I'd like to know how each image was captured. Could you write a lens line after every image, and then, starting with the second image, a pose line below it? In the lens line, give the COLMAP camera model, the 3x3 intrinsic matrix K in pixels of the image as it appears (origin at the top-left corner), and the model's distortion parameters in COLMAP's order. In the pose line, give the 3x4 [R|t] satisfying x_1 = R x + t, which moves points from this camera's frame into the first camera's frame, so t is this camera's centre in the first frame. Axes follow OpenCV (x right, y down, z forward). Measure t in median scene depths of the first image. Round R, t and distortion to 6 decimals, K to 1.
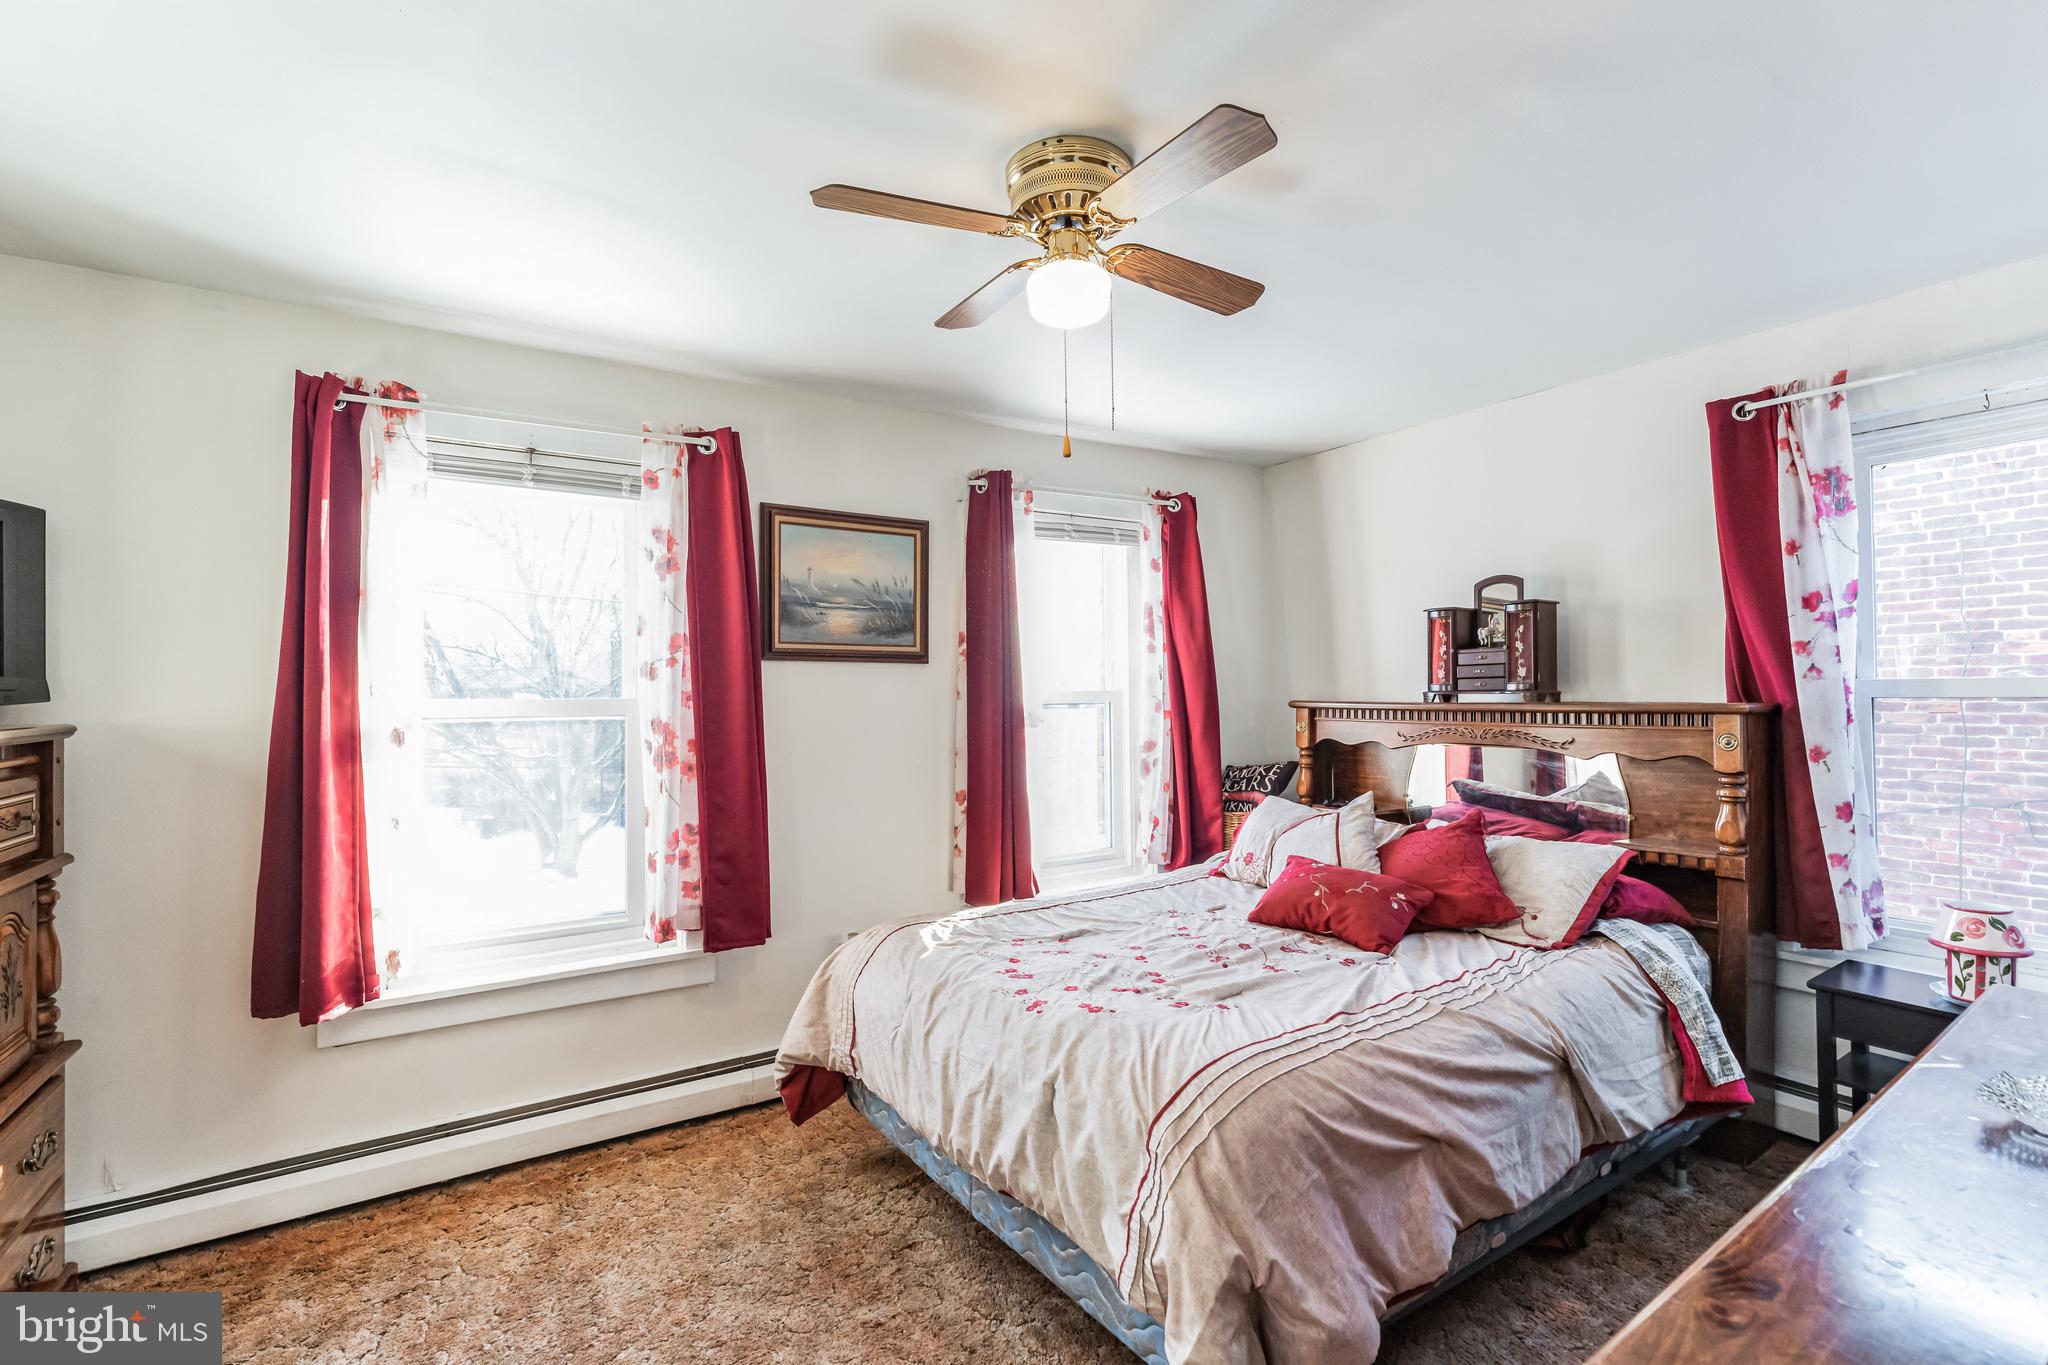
lens RADIAL K [[918.8, 0, 1017.8], [0, 918.8, 675.7], [0, 0, 1]] dist [-0.001860, 0.001303]
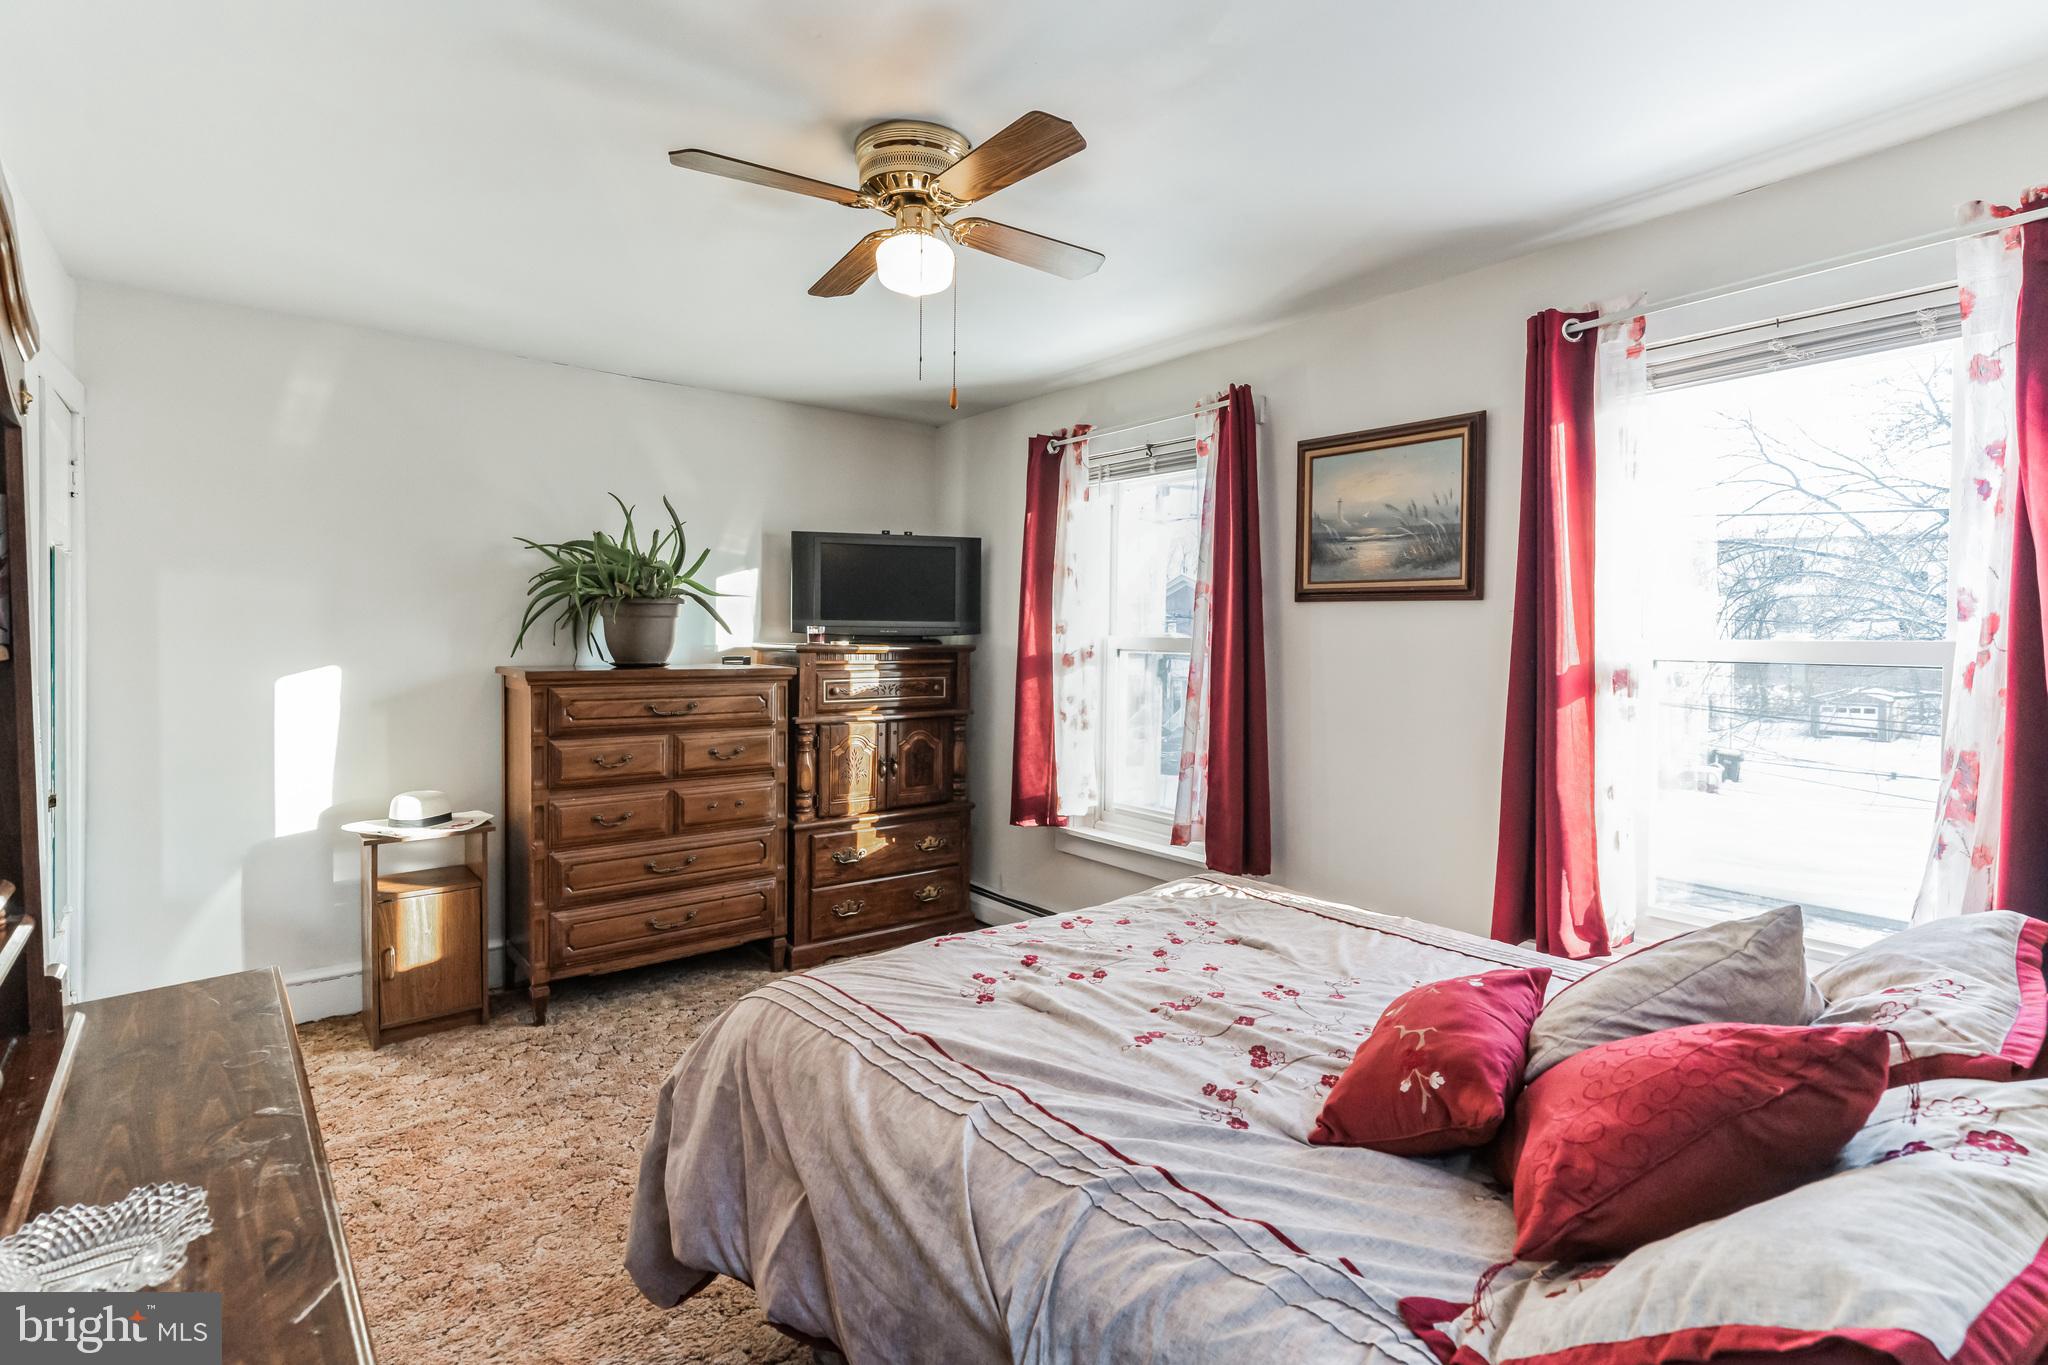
lens RADIAL K [[950.5, 0, 1027.1], [0, 950.5, 641.3], [0, 0, 1]] dist [-0.000989, 0.001115]
pose [[0.112425, 0.019745, -0.993464, 0.840736], [0.007182, 0.999760, 0.020683, 0.002639], [0.993634, -0.009460, 0.112257, 0.709627]]
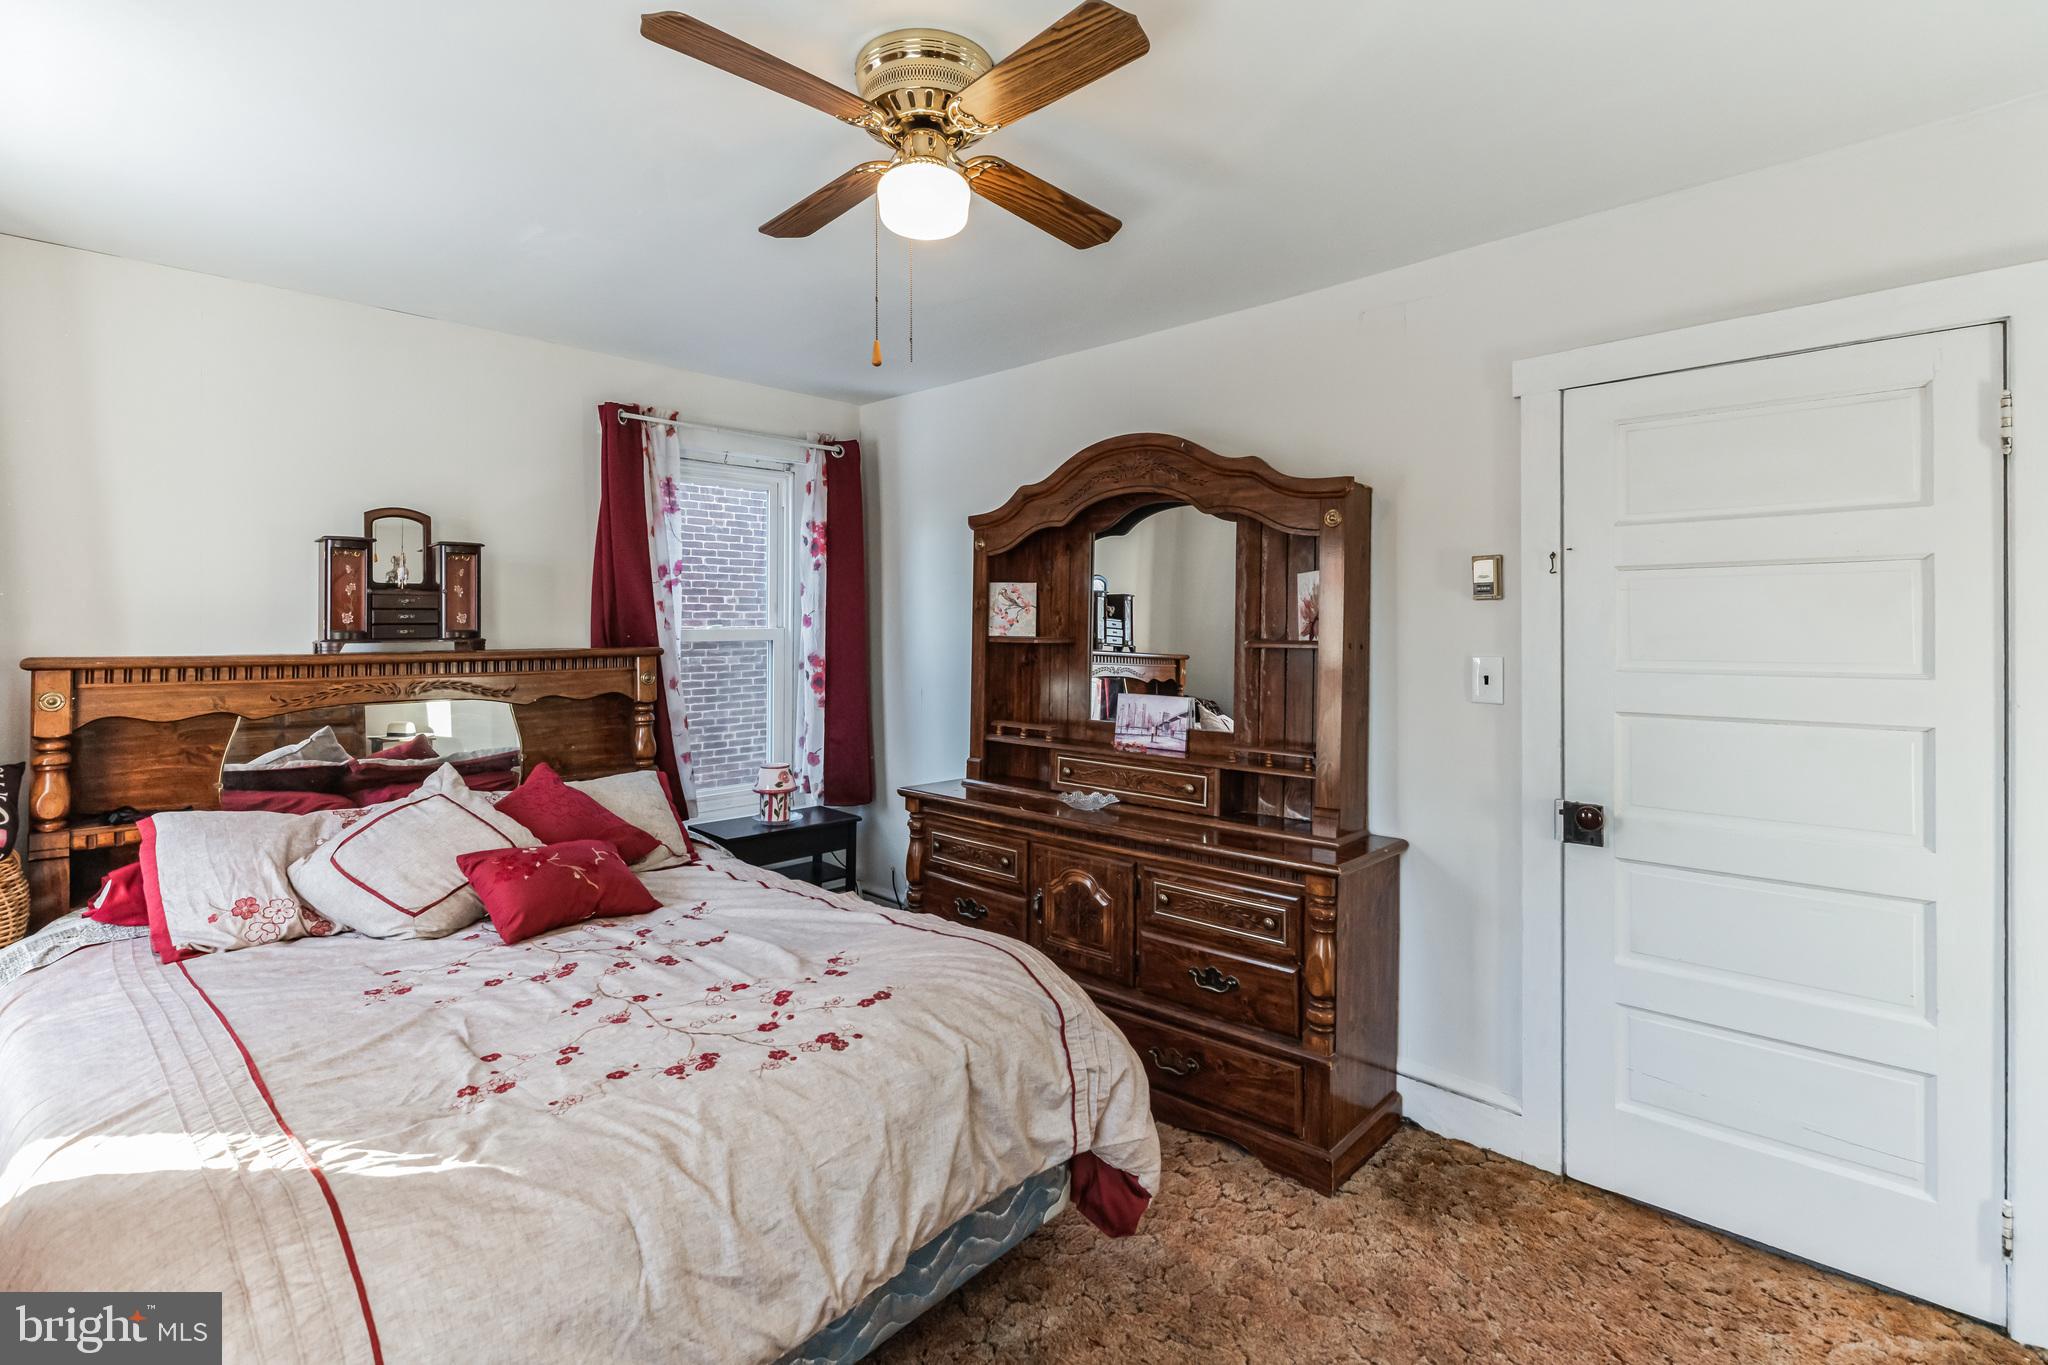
lens RADIAL K [[936.7, 0, 1017.1], [0, 936.7, 614.9], [0, 0, 1]] dist [-0.000933, 0.000179]
pose [[-0.220121, 0.023559, 0.975188, -0.605736], [-0.010959, 0.999586, -0.026622, 0.013463], [-0.975411, -0.016547, -0.219771, 0.783052]]
